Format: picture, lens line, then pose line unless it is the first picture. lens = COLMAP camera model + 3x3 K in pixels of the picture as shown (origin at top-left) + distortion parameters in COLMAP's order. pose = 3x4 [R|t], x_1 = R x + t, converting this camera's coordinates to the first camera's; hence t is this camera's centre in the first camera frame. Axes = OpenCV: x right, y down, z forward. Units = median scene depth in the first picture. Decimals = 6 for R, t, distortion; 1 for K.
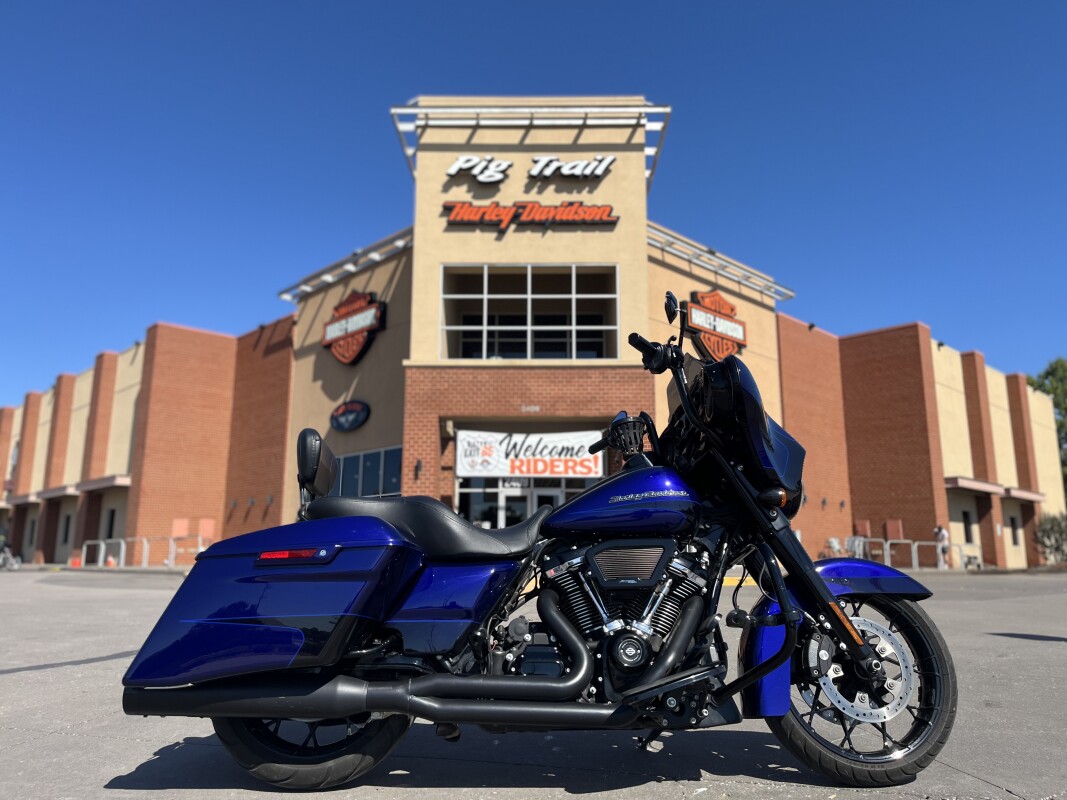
lens RADIAL K [[807.7, 0, 534.1], [0, 807.7, 407.0], [0, 0, 1]] dist [0.067823, -0.089581]
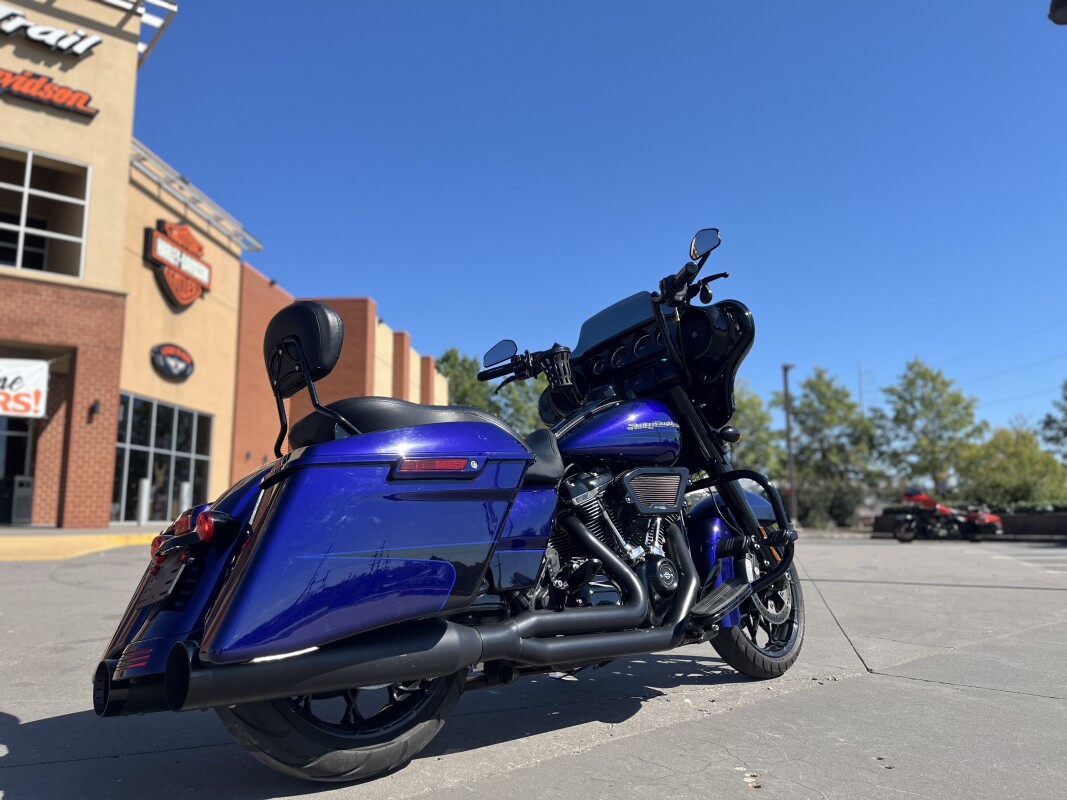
lens RADIAL K [[807.7, 0, 536.0], [0, 807.7, 405.6], [0, 0, 1]] dist [0.067823, -0.089581]
pose [[0.755674, 0.086451, 0.649217, -0.075887], [-0.117333, 0.993083, 0.004332, 0.011826], [-0.644352, -0.079448, 0.760591, 0.039627]]
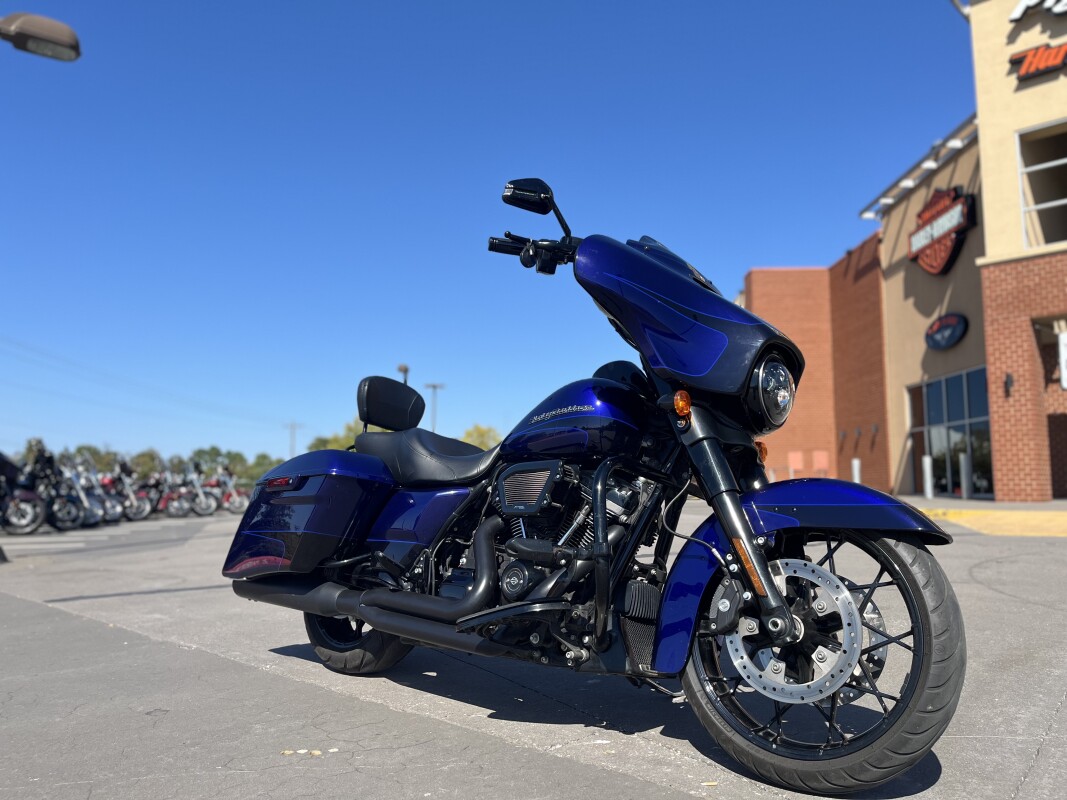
lens RADIAL K [[807.7, 0, 528.7], [0, 807.7, 407.1], [0, 0, 1]] dist [0.067823, -0.089581]
pose [[0.710363, -0.076472, -0.699669, 0.089395], [0.133953, 0.990600, 0.027731, 0.008813], [0.690971, -0.113422, 0.713929, 0.041026]]
